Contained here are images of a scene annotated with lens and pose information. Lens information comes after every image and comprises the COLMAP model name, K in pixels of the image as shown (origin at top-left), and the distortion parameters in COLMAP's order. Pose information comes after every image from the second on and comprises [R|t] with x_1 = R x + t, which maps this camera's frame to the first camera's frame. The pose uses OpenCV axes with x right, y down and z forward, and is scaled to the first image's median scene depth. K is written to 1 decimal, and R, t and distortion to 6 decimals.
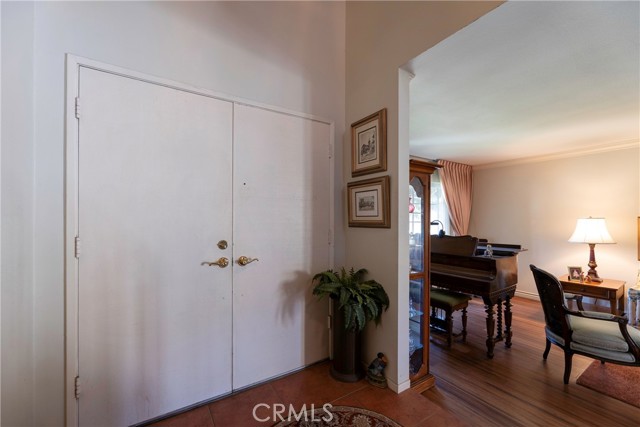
lens RADIAL K [[259.3, 0, 315.2], [0, 259.3, 214.1], [0, 0, 1]] dist [-0.001047, -0.000193]
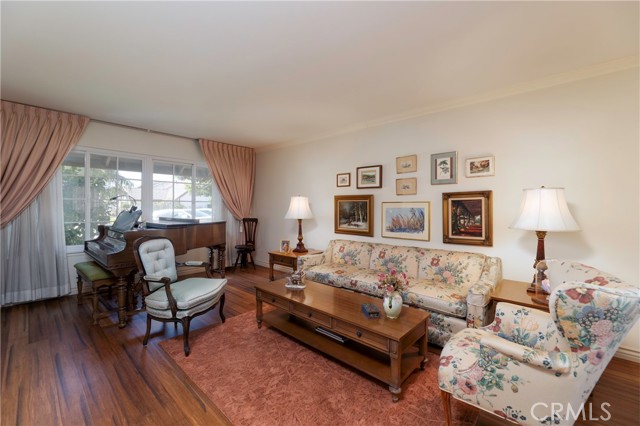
lens RADIAL K [[263.9, 0, 320.0], [0, 263.9, 213.0], [0, 0, 1]] dist [-0.000946, -0.000035]
pose [[0.964370, -0.002629, 0.264542, 0.854854], [-0.005912, 0.999487, 0.031481, 0.051387], [-0.264489, -0.031923, 0.963860, -0.125539]]
